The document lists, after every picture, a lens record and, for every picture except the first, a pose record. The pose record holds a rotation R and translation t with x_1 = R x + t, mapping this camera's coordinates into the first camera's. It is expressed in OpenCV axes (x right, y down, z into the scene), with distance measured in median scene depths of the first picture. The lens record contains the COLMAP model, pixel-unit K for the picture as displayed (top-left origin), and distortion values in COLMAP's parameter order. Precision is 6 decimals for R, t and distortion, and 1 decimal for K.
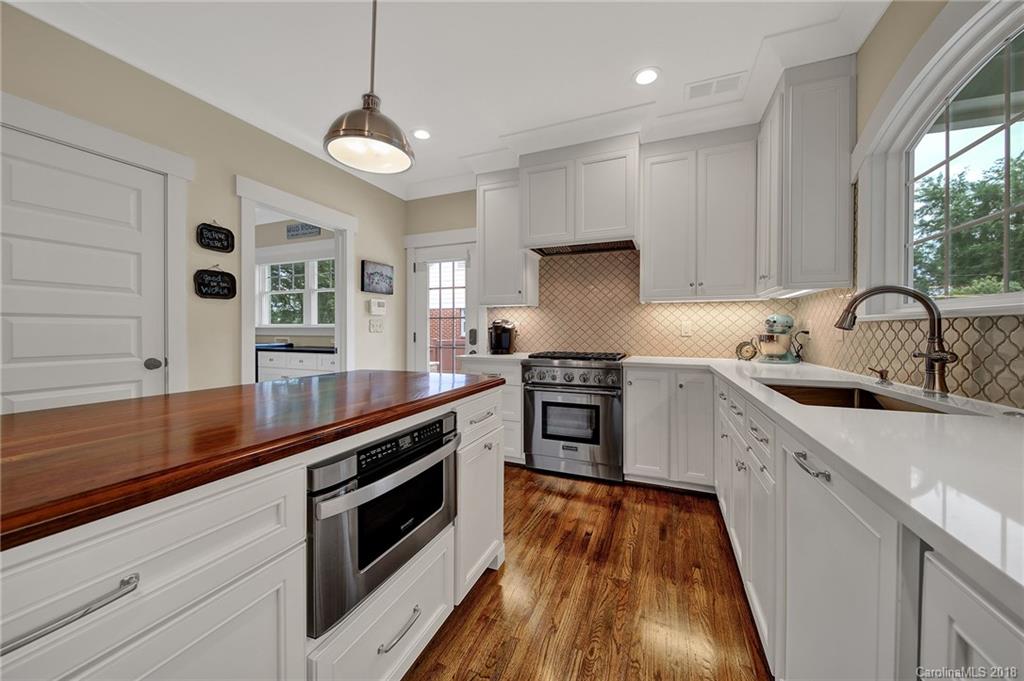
lens RADIAL K [[368.0, 0, 518.8], [0, 368.0, 336.2], [0, 0, 1]] dist [-0.001105, -0.000098]
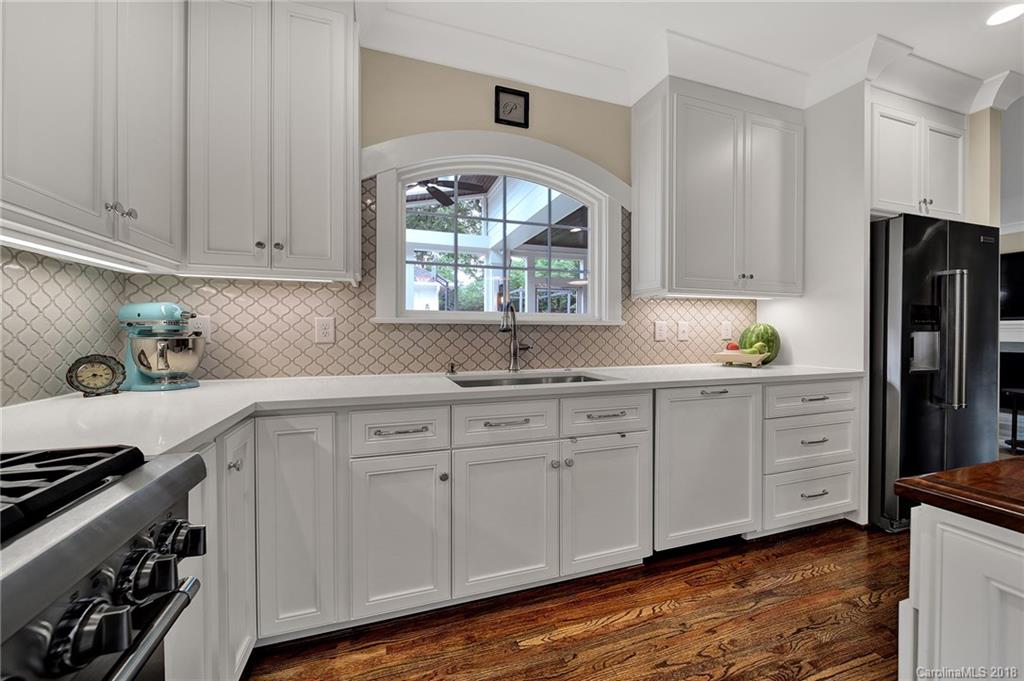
lens RADIAL K [[357.8, 0, 500.1], [0, 357.8, 334.0], [0, 0, 1]] dist [0.000714, 0.000034]
pose [[-0.635105, -0.007160, 0.772393, -0.034092], [0.004980, 0.999898, 0.013365, -0.013850], [-0.772410, 0.012335, -0.635004, 0.868431]]
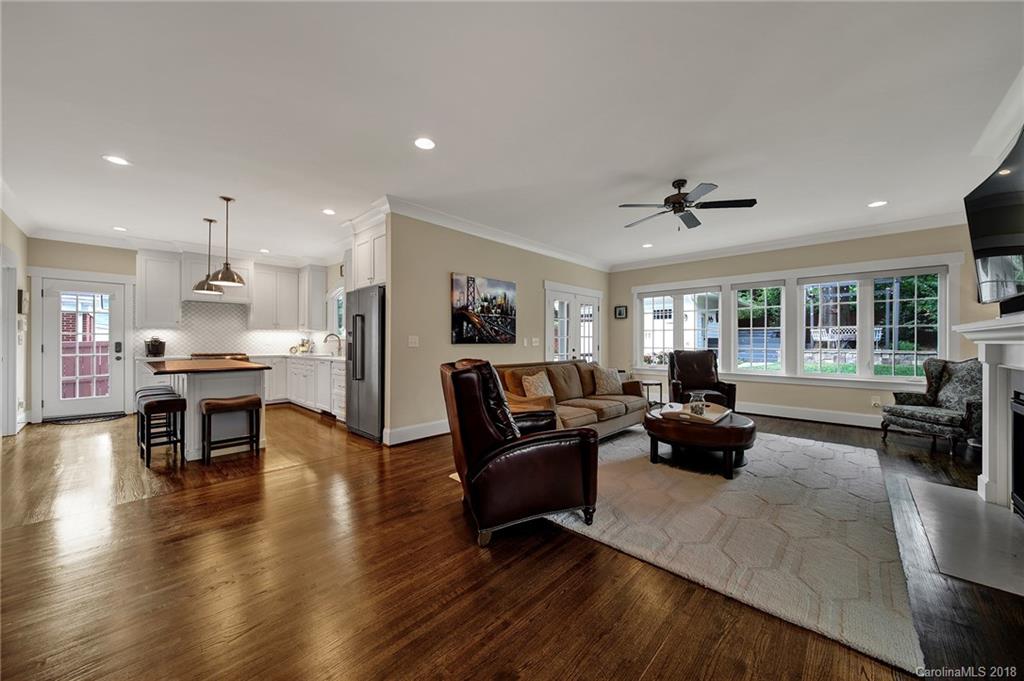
lens RADIAL K [[359.9, 0, 499.3], [0, 359.9, 342.2], [0, 0, 1]] dist [0.001022, 0.000217]
pose [[0.385736, -0.007519, 0.922578, -1.108806], [0.011098, 0.999932, 0.003510, -0.009100], [-0.922542, 0.008885, 0.385794, -1.254305]]
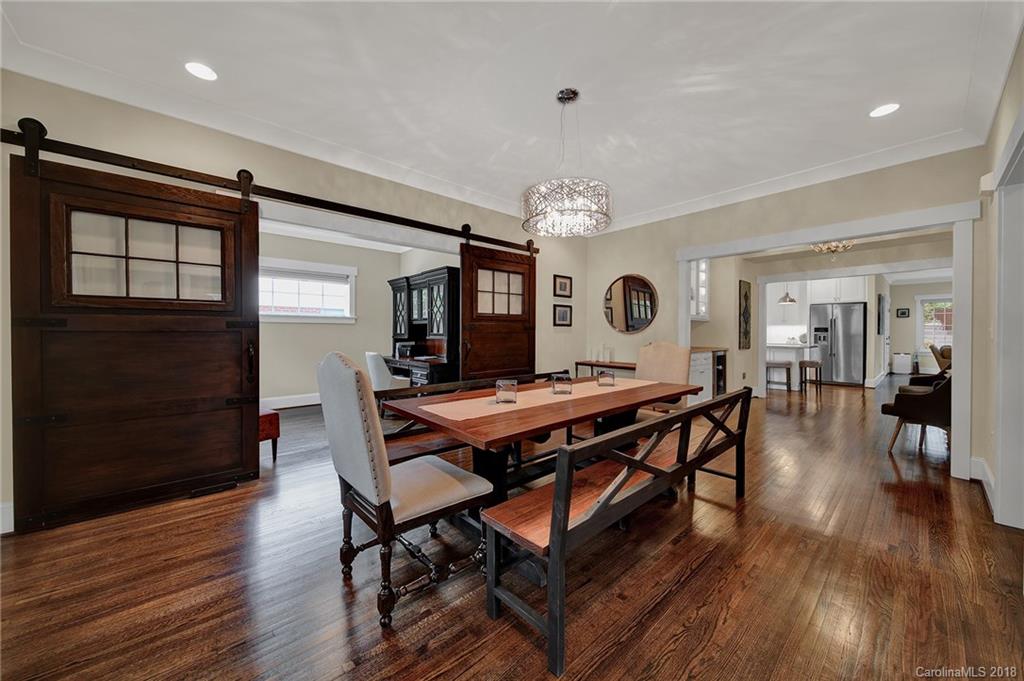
lens RADIAL K [[368.0, 0, 518.8], [0, 368.0, 336.2], [0, 0, 1]] dist [-0.001105, -0.000098]
pose [[0.446268, -0.008921, 0.894855, -3.411211], [0.013041, 0.999909, 0.003465, -0.028915], [-0.894804, 0.010124, 0.446344, 0.668536]]
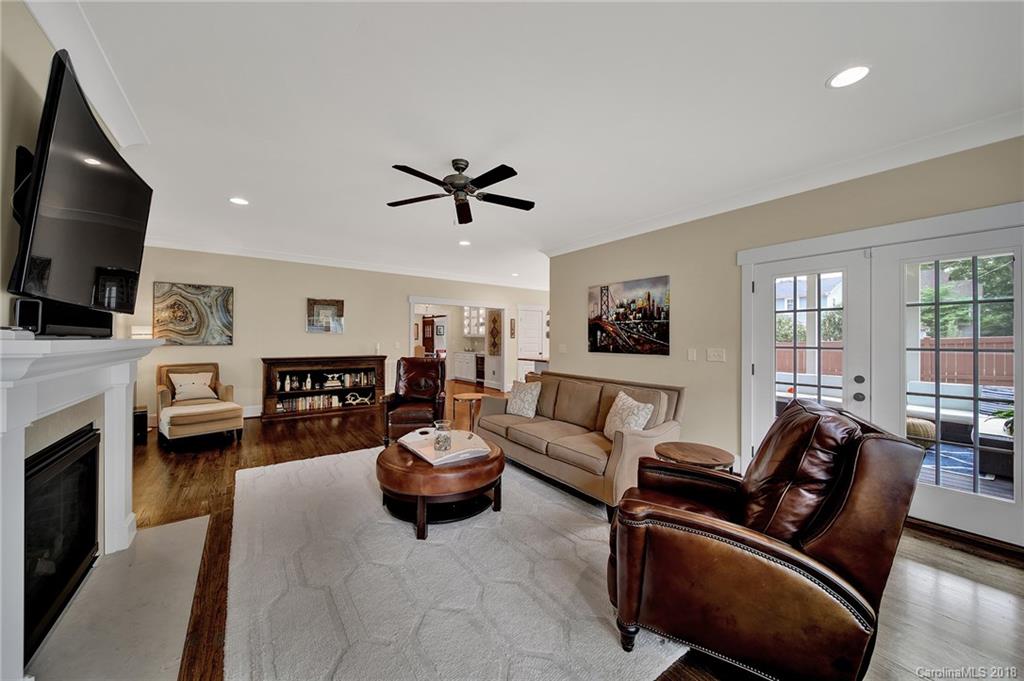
lens RADIAL K [[368.0, 0, 518.8], [0, 368.0, 336.2], [0, 0, 1]] dist [-0.001105, -0.000098]
pose [[0.855084, -0.001768, -0.518486, 0.737508], [-0.010500, 0.999730, -0.020725, -0.032132], [0.518383, 0.023166, 0.854835, -2.074832]]
